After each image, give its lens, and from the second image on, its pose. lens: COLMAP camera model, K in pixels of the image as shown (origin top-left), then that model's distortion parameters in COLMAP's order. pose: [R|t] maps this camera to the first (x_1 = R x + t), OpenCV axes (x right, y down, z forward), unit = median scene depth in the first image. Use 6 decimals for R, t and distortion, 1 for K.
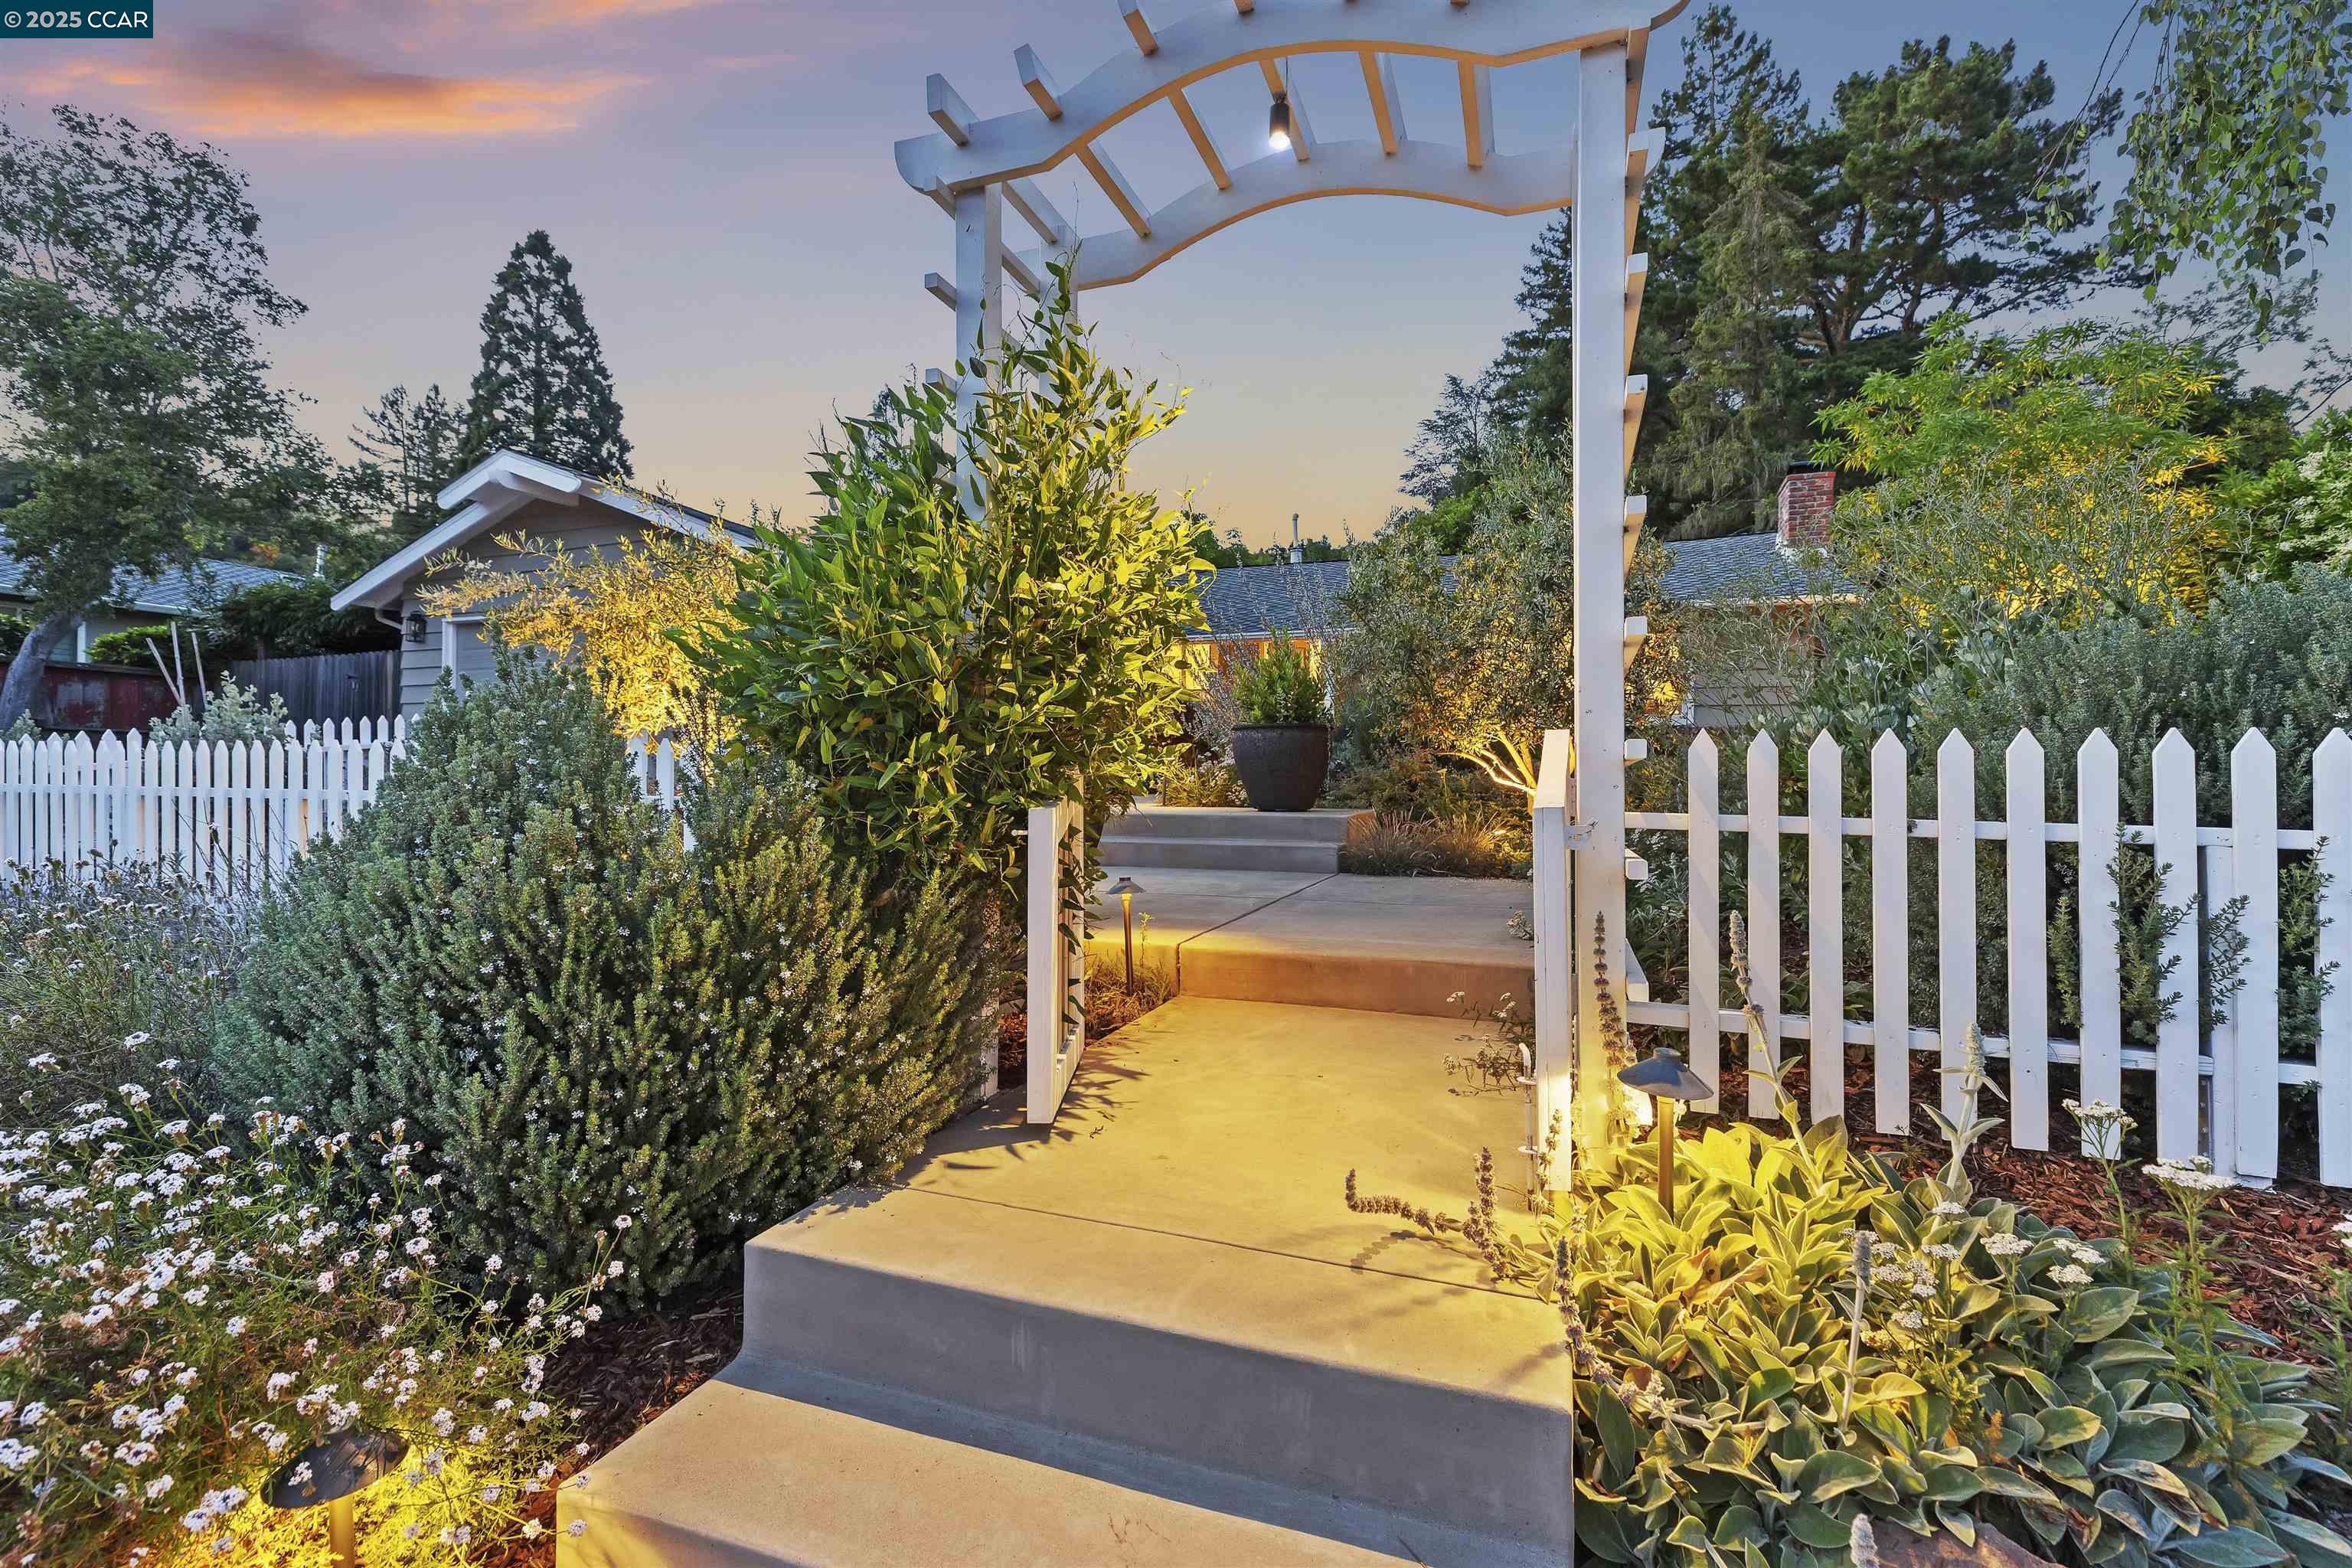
lens RADIAL K [[1085.4, 0, 1175.6], [0, 1085.4, 784.8], [0, 0, 1]] dist [-0.012073, -0.000128]
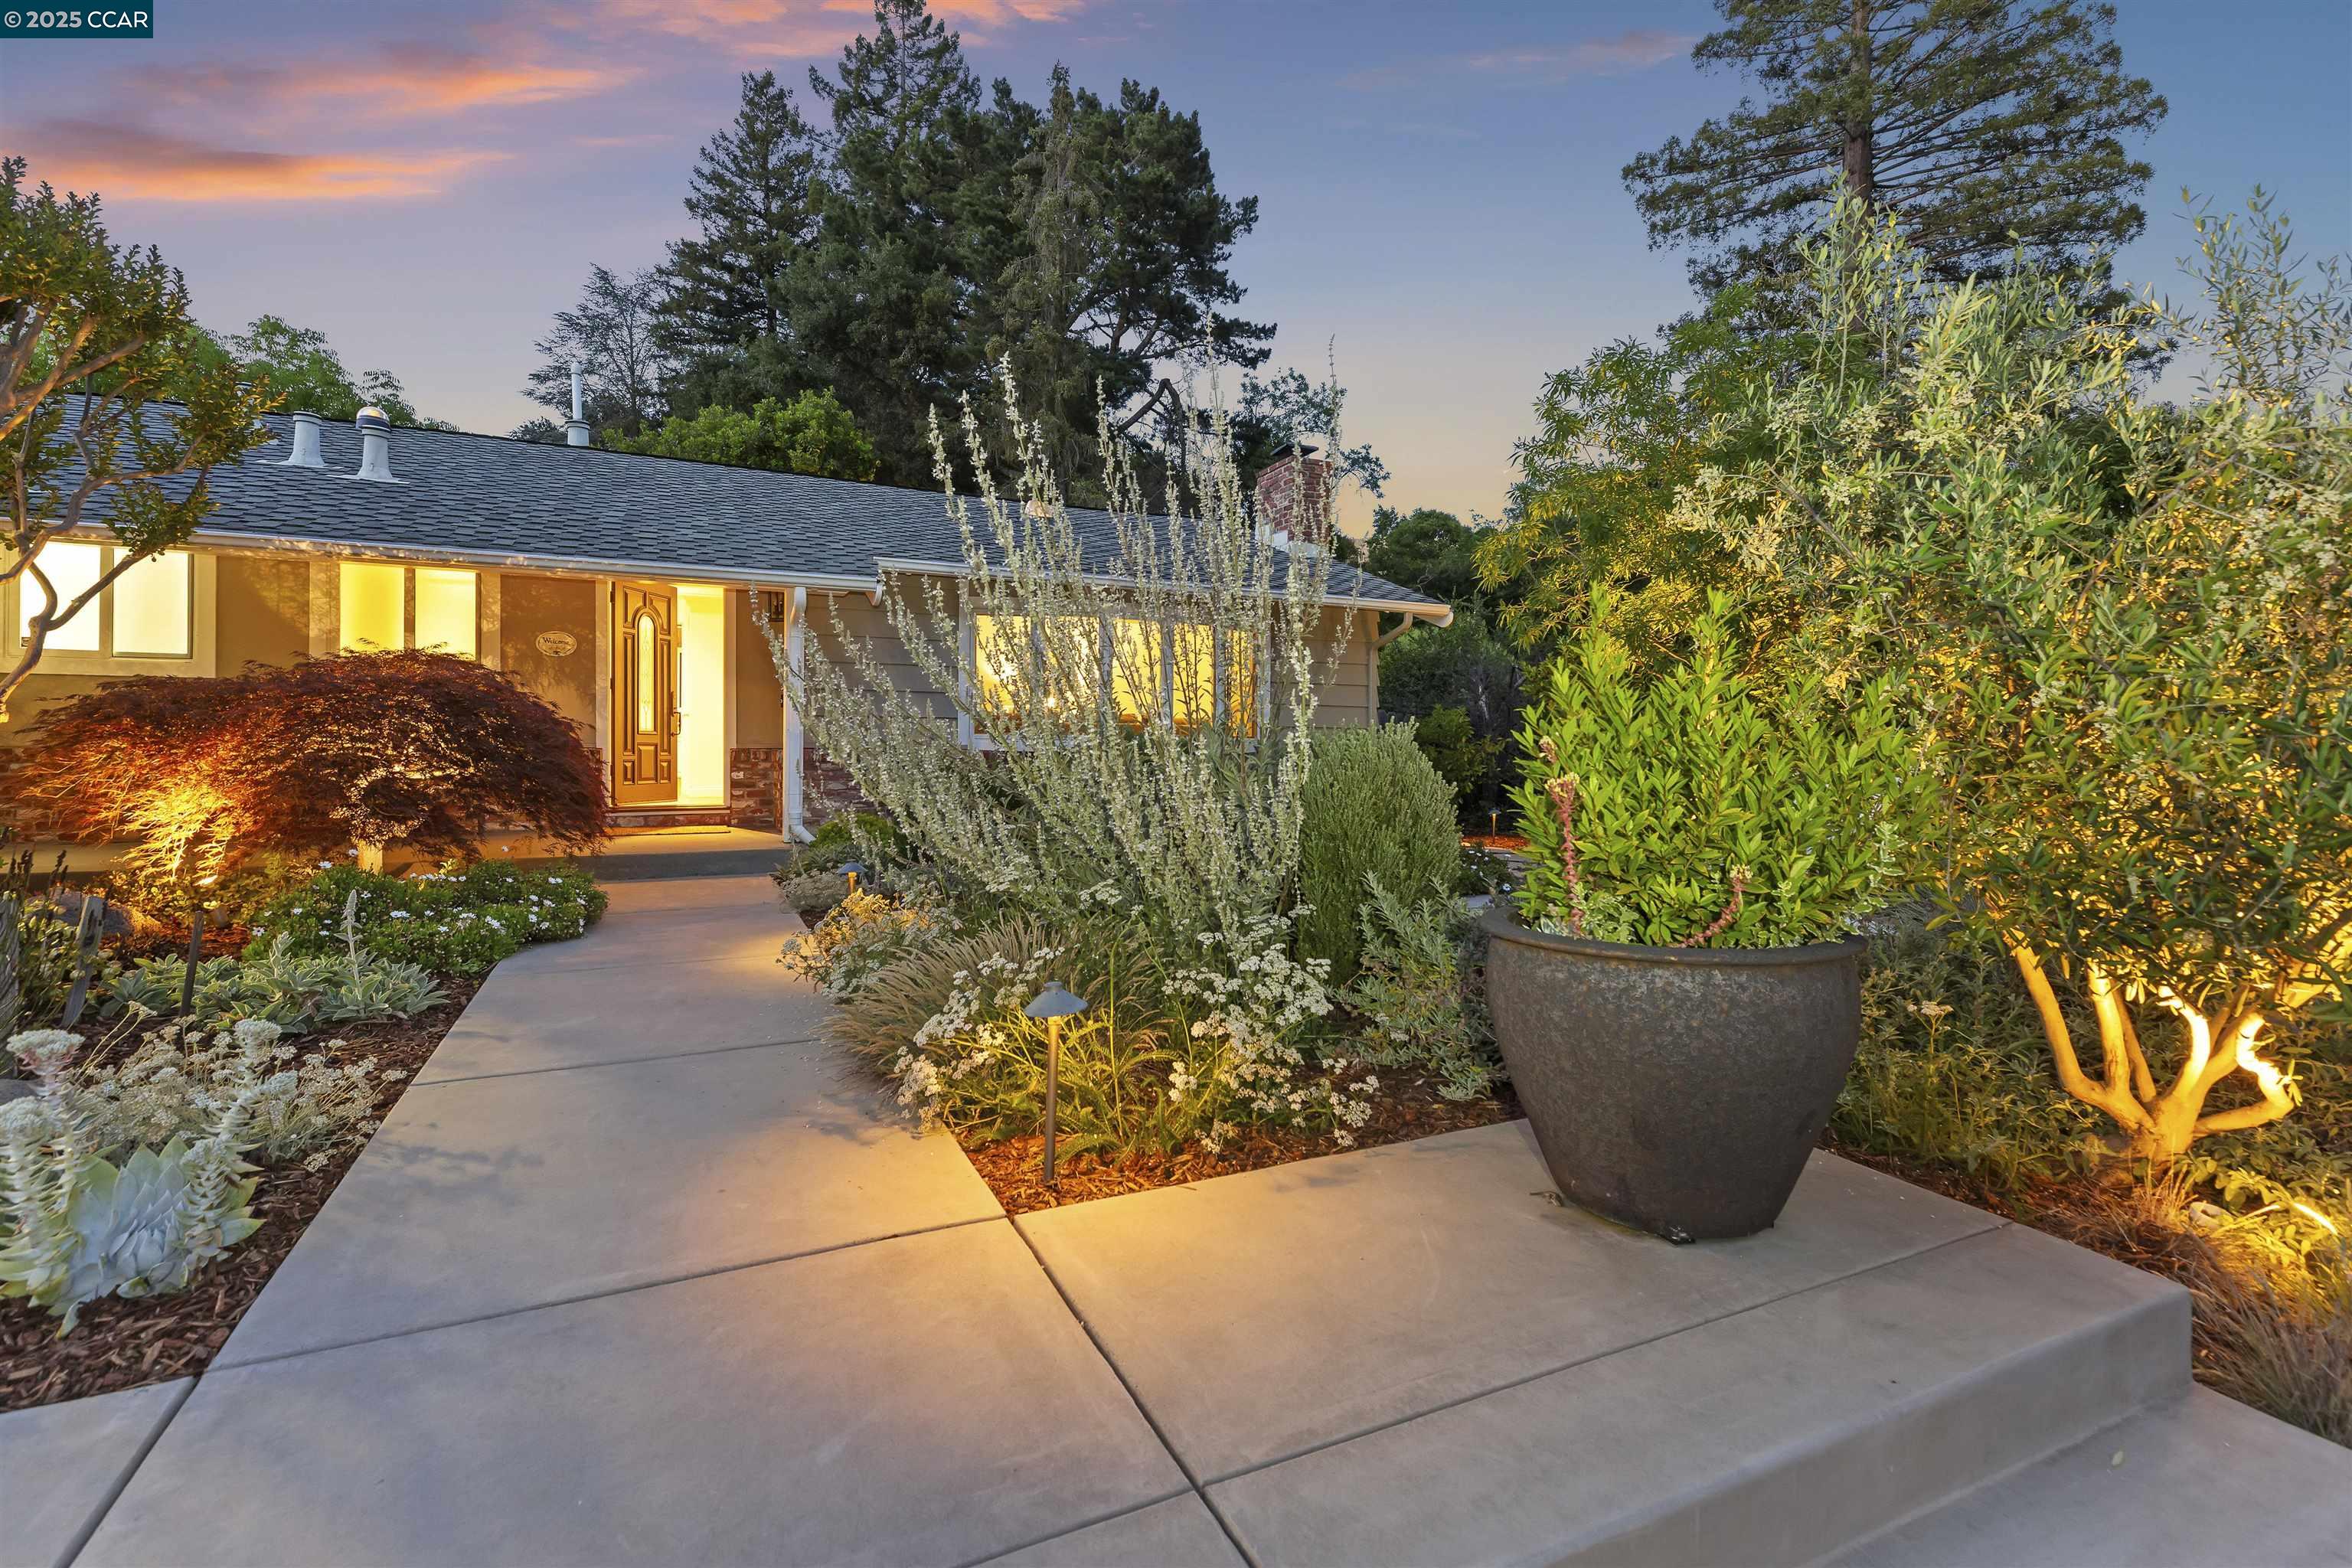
lens RADIAL K [[1085.4, 0, 1170.6], [0, 1085.4, 793.3], [0, 0, 1]] dist [-0.012073, -0.000128]
pose [[0.691939, -0.011075, 0.721871, -0.045154], [-0.008607, 0.999685, 0.023587, 0.000320], [-0.721905, -0.022534, 0.691625, 0.110101]]
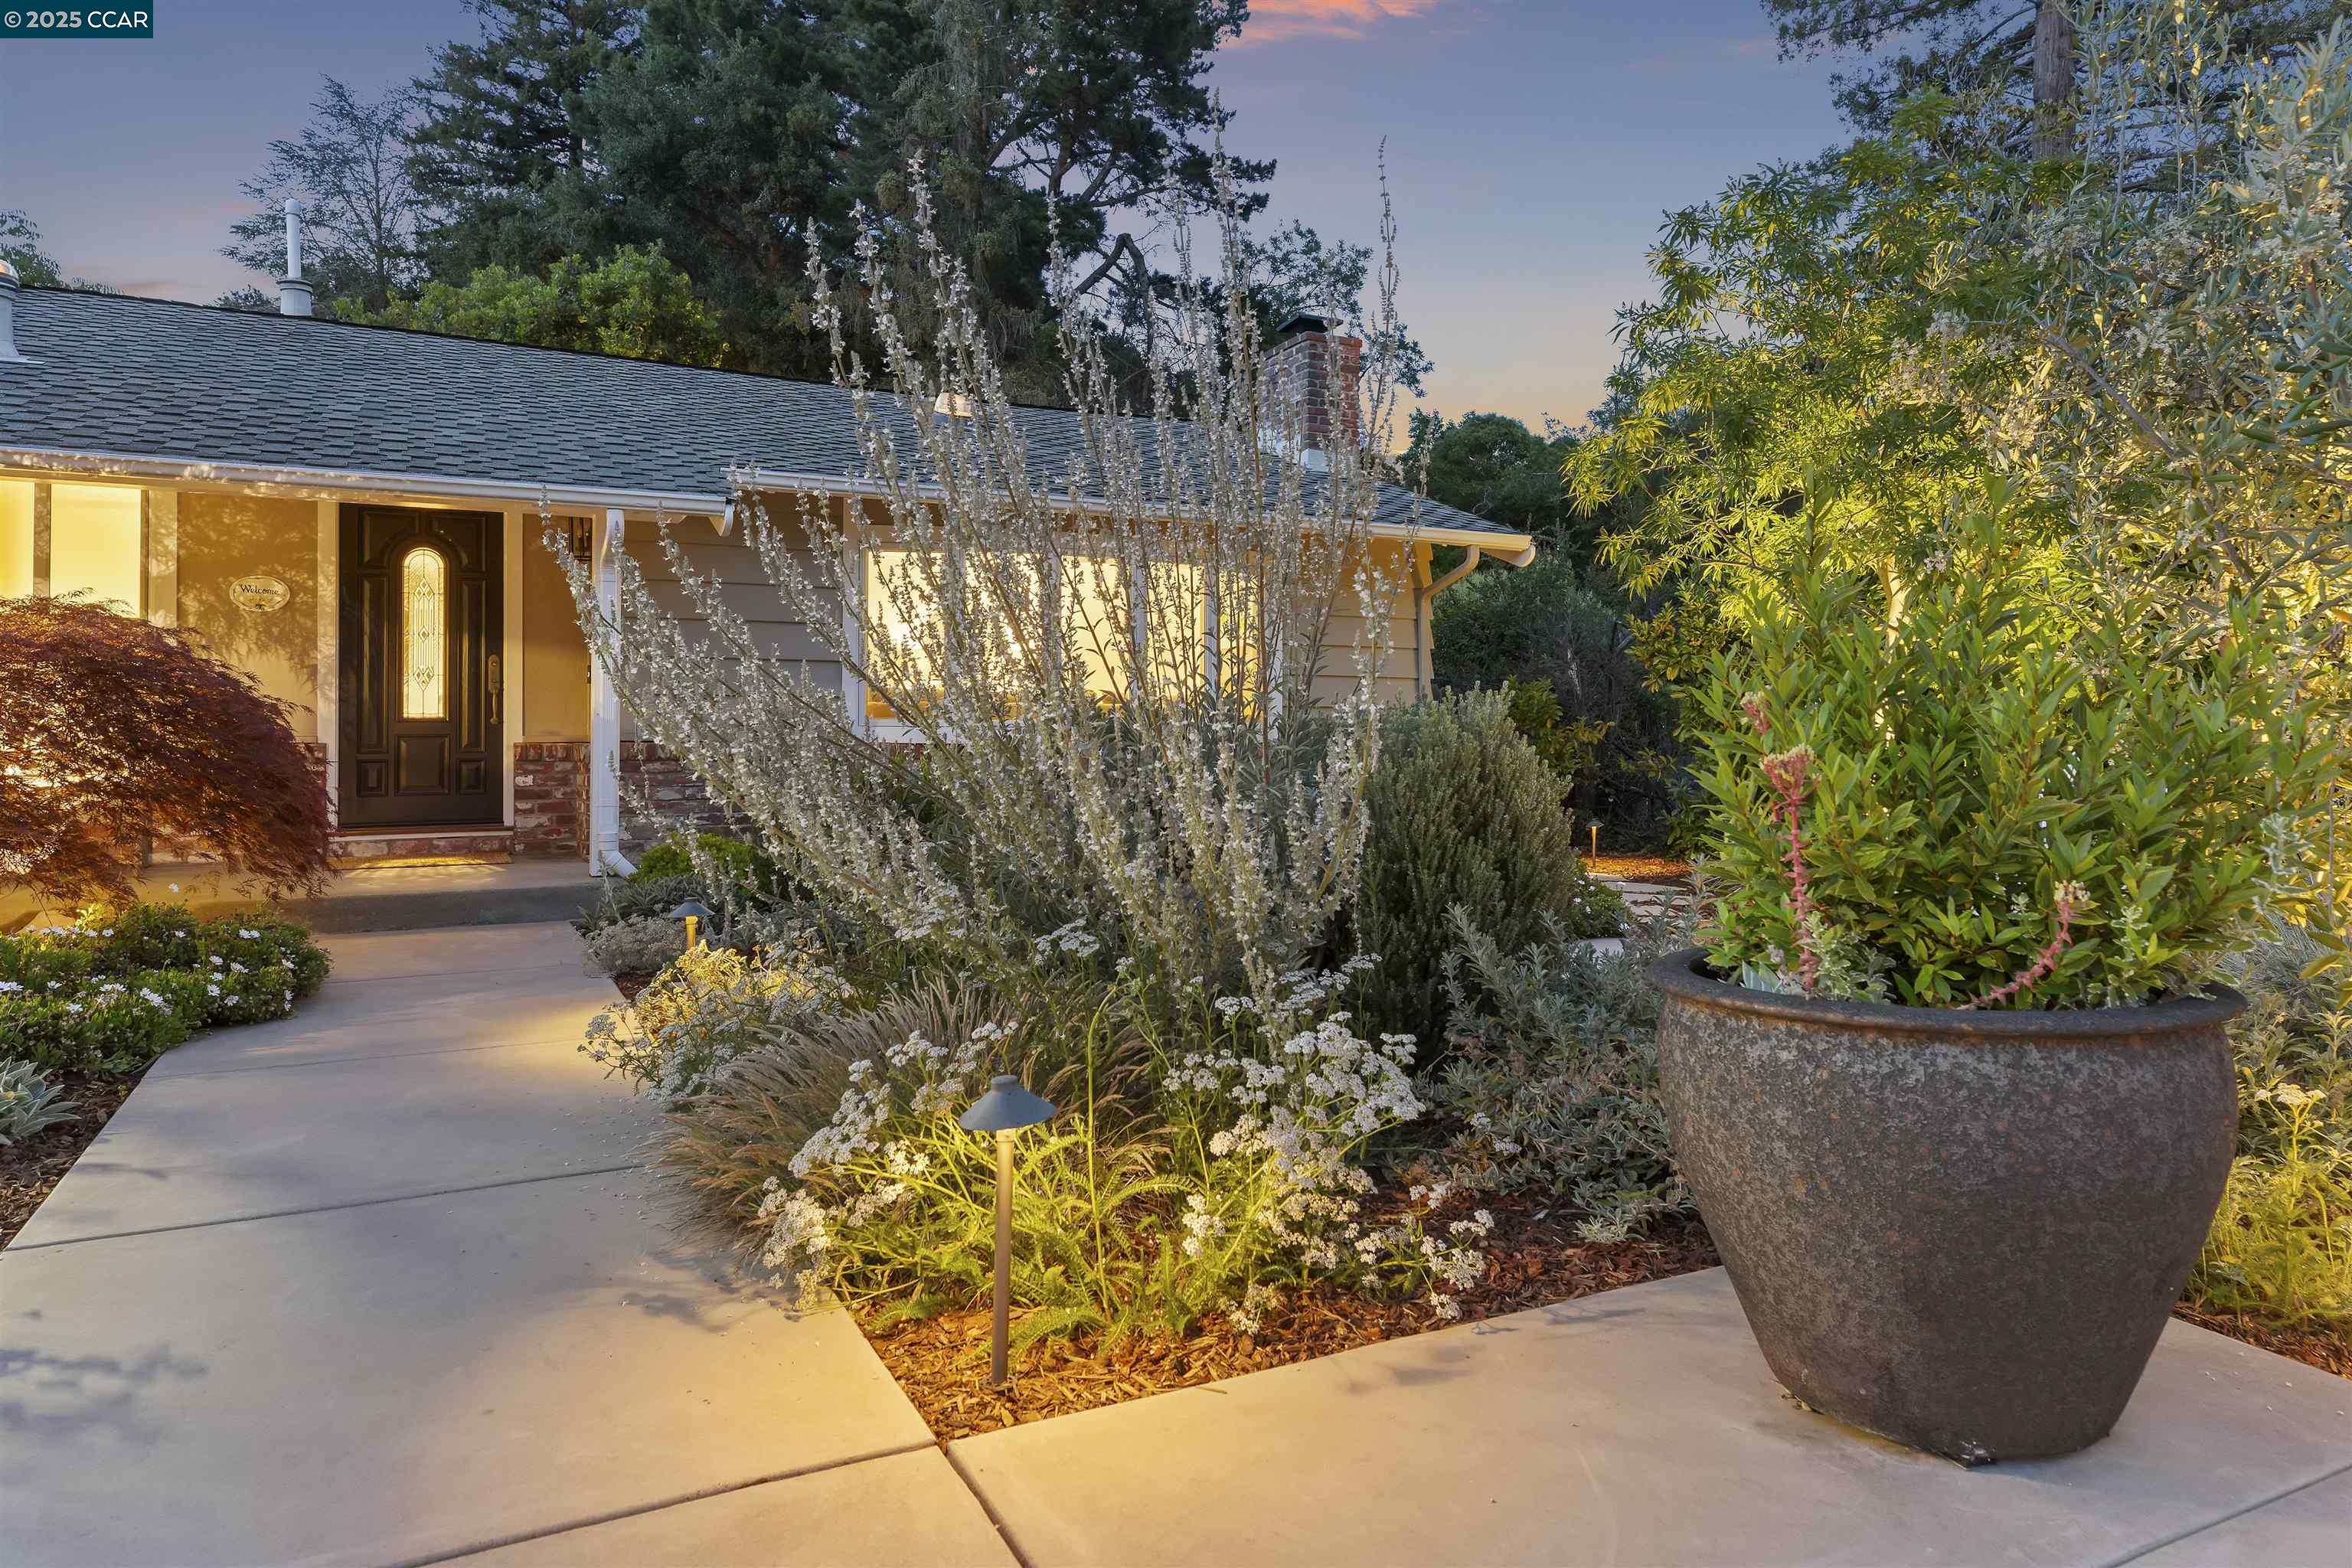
lens RADIAL K [[1493.0, 0, 1177.9], [0, 1493.0, 770.3], [0, 0, 1]] dist [-0.005159, -0.000156]
pose [[0.669795, 0.000122, 0.742546, -0.042472], [0.000404, 1.000000, -0.000528, 0.001150], [-0.742546, 0.000653, 0.669795, 0.114947]]
